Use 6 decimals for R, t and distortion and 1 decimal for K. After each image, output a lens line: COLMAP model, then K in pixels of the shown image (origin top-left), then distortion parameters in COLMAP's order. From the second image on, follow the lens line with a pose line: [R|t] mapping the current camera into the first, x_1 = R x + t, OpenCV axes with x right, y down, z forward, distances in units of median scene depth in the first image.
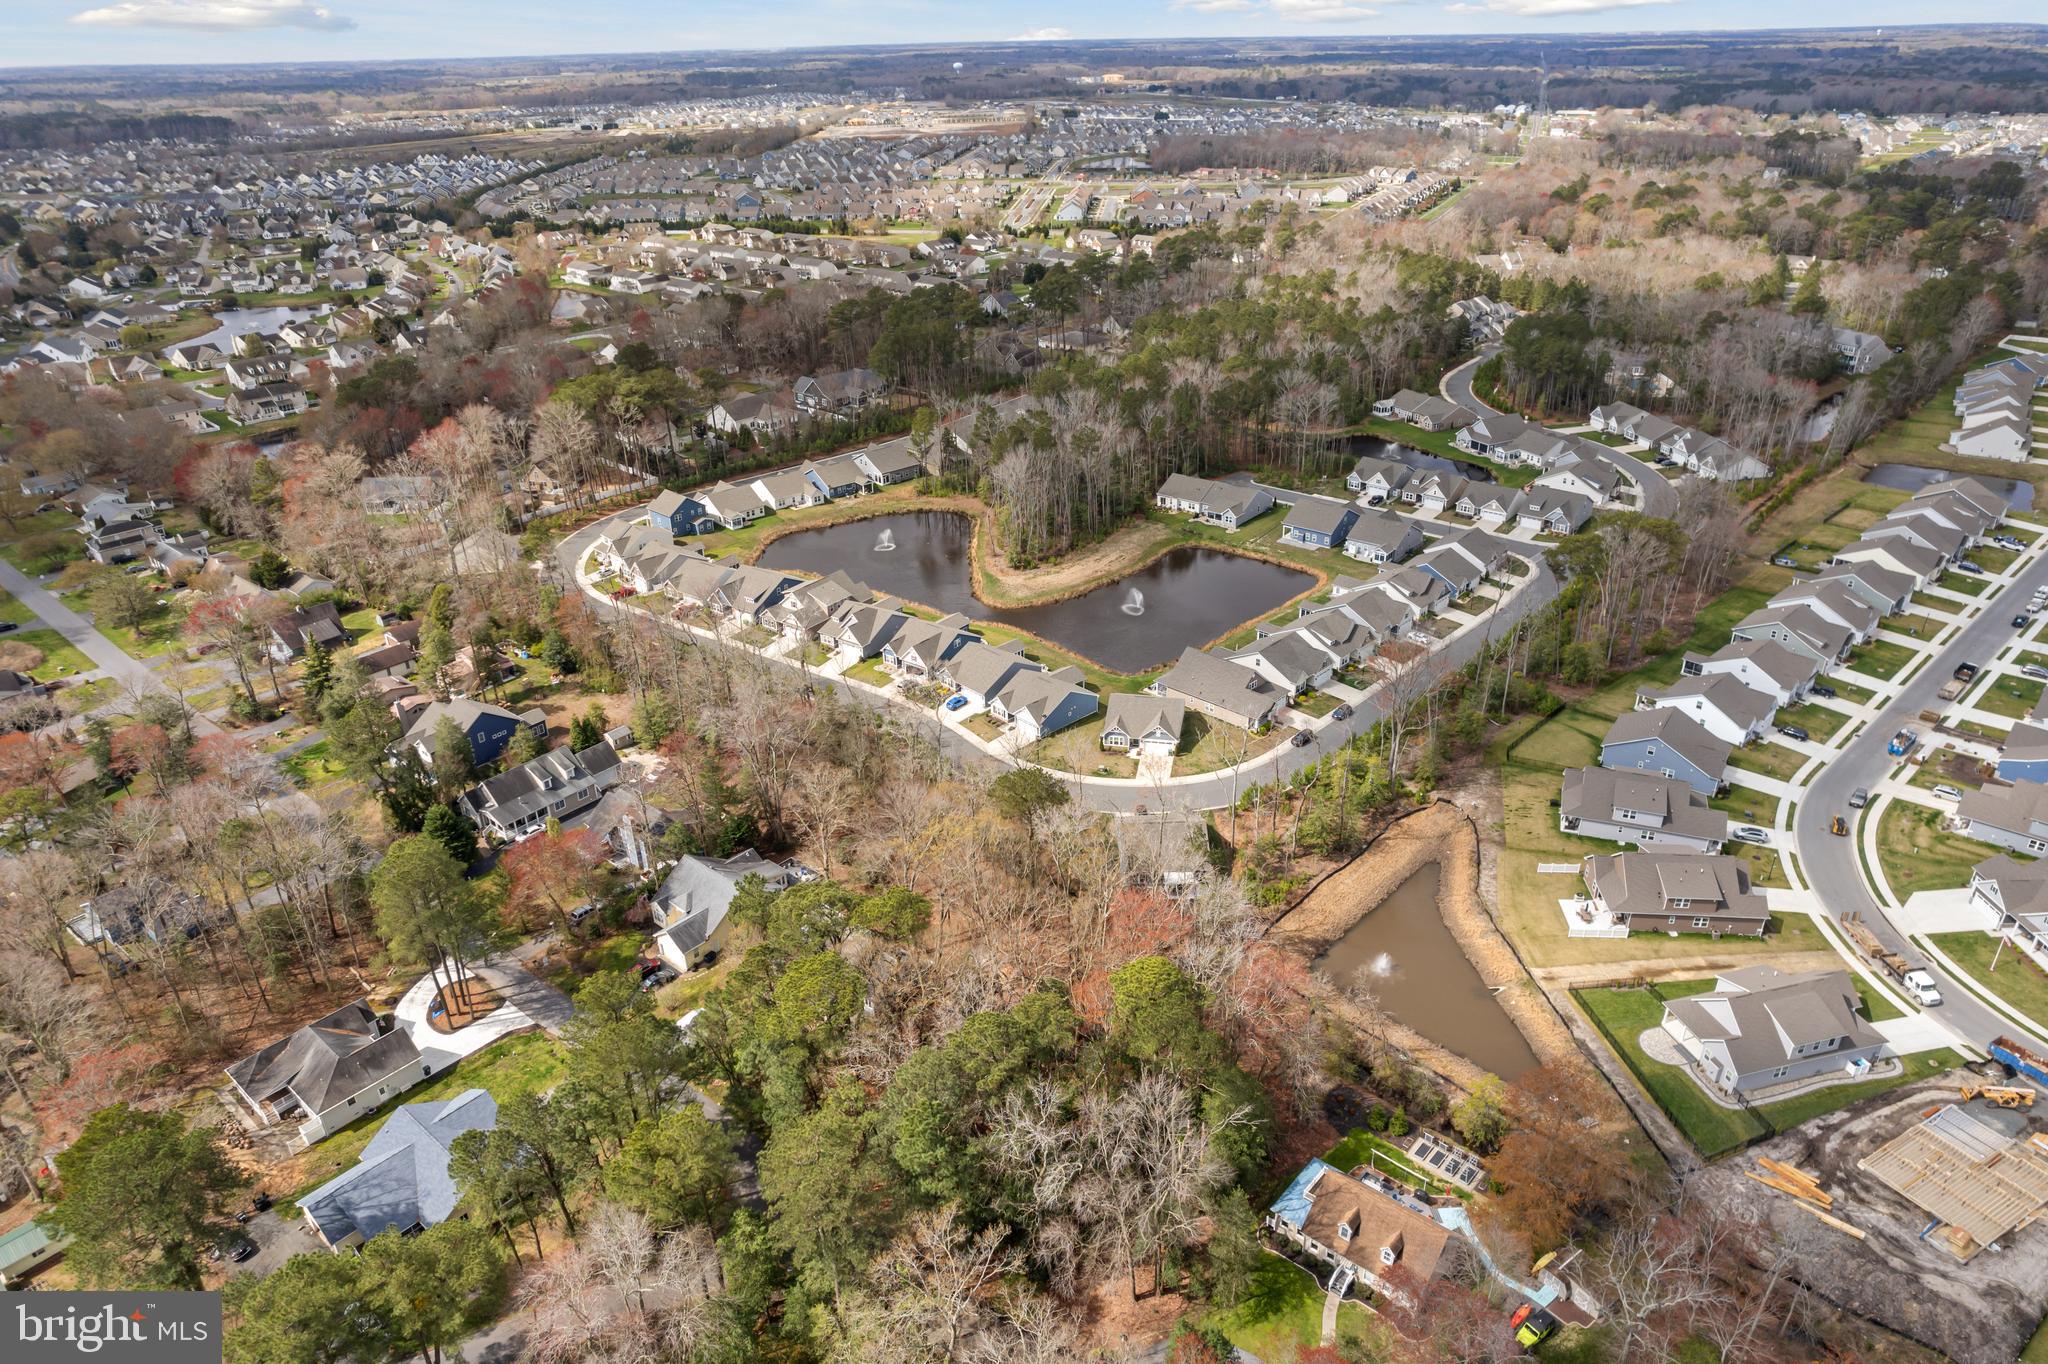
lens RADIAL K [[1324.2, 0, 1024.0], [0, 1324.2, 682.0], [0, 0, 1]] dist [-0.055502, 0.046456]
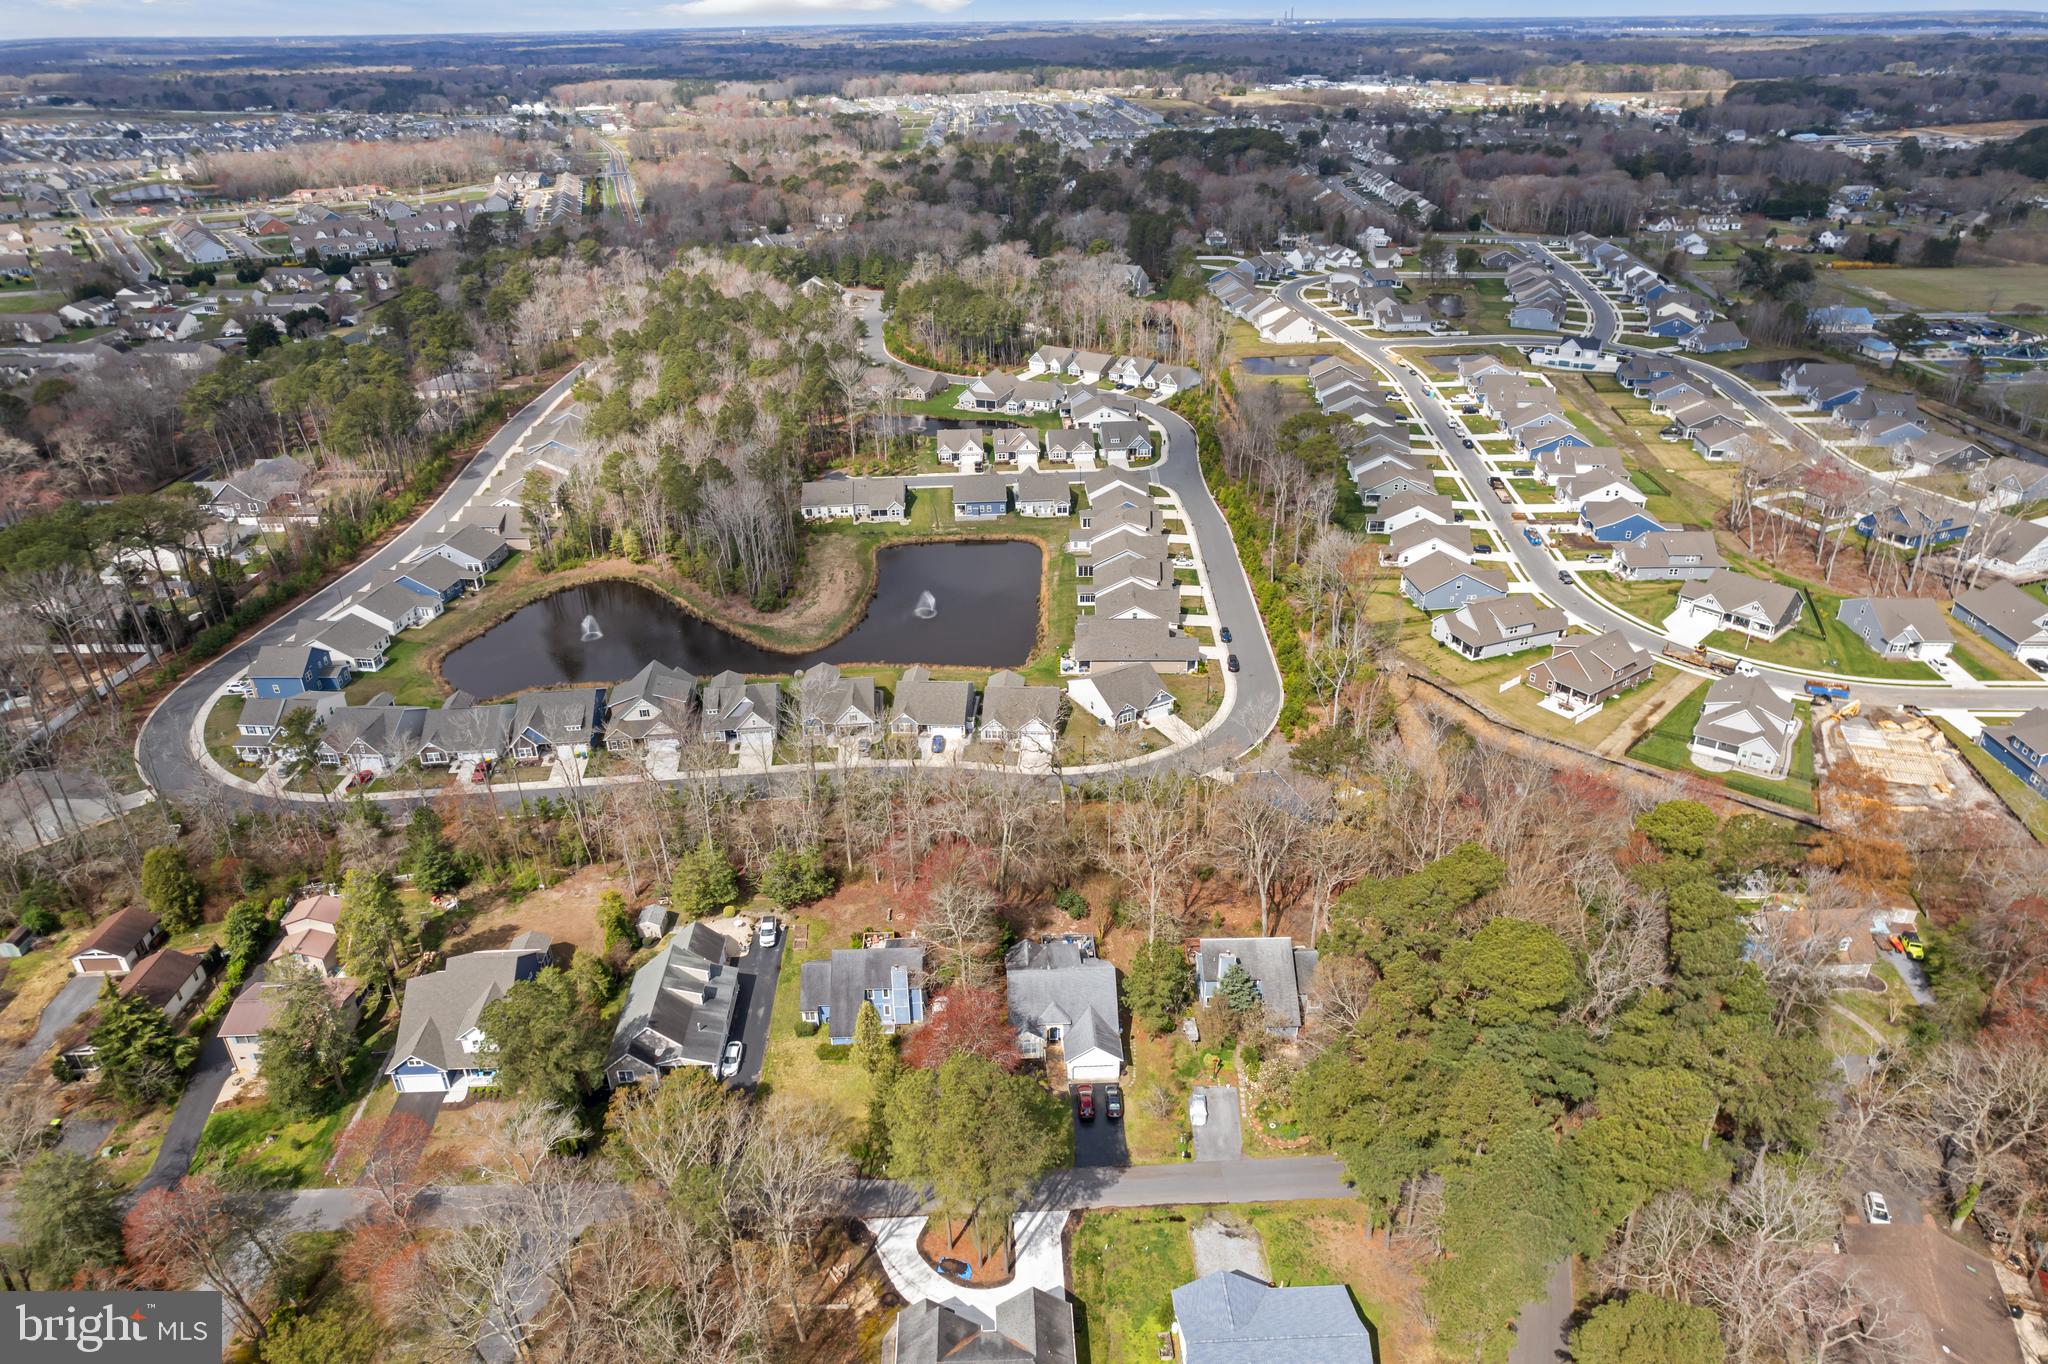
lens RADIAL K [[1324.2, 0, 1024.0], [0, 1324.2, 682.0], [0, 0, 1]] dist [-0.055502, 0.046456]
pose [[0.737378, -0.299652, 0.605378, -0.493669], [0.299561, 0.948334, 0.104530, -0.092610], [-0.605423, 0.104270, 0.789044, 0.207607]]
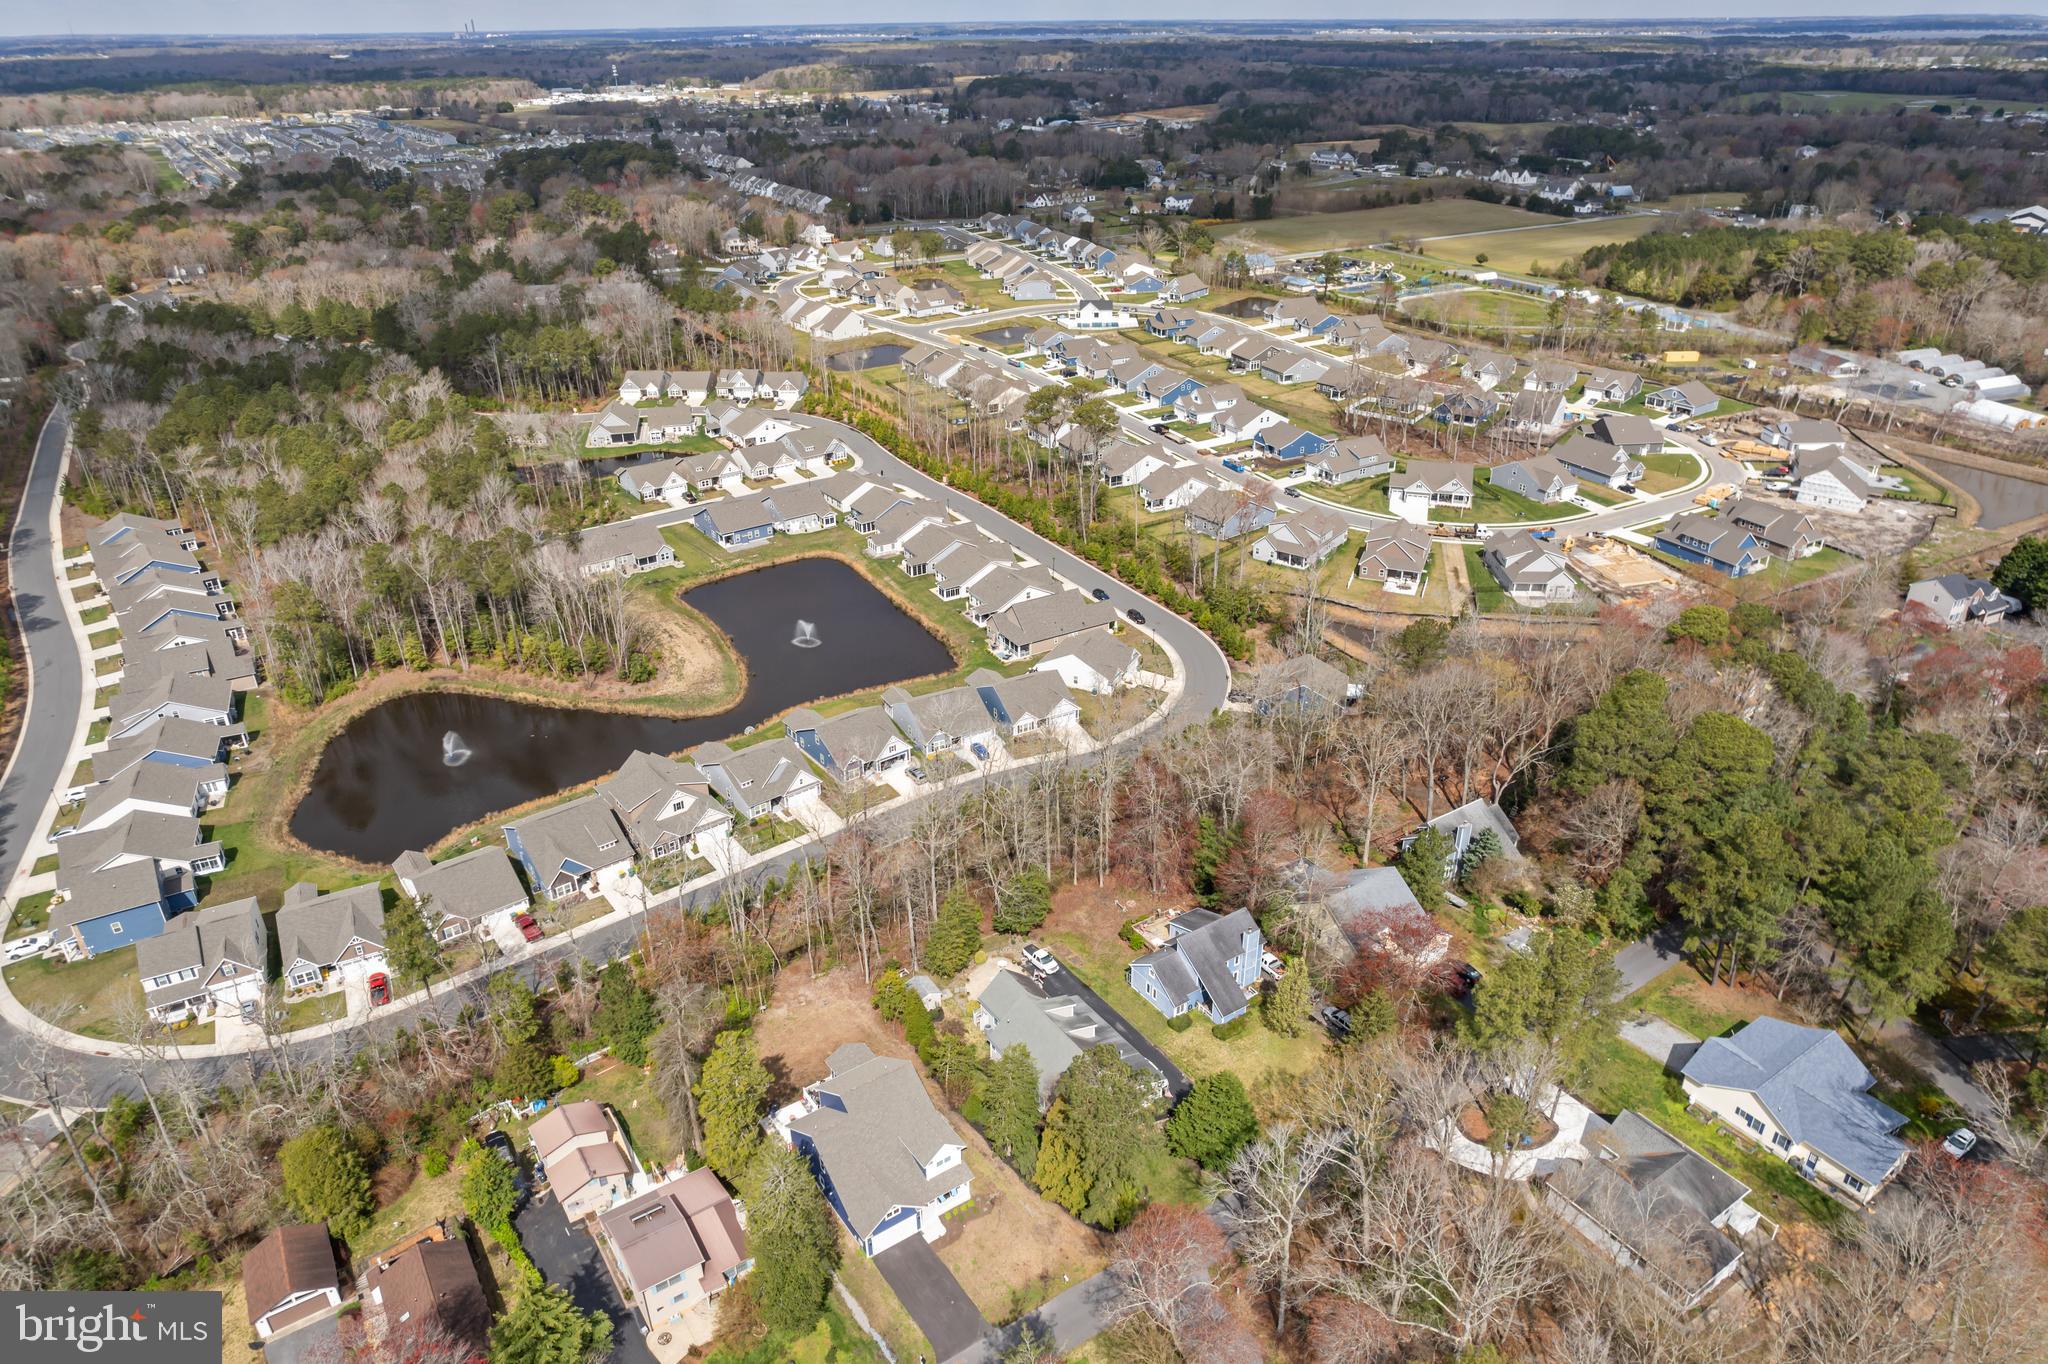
lens RADIAL K [[1324.2, 0, 1024.0], [0, 1324.2, 682.0], [0, 0, 1]] dist [-0.055502, 0.046456]
pose [[0.269674, -0.424791, 0.864192, -0.715794], [0.434449, 0.854585, 0.284497, -0.239377], [-0.859378, 0.298726, 0.415009, 0.525293]]
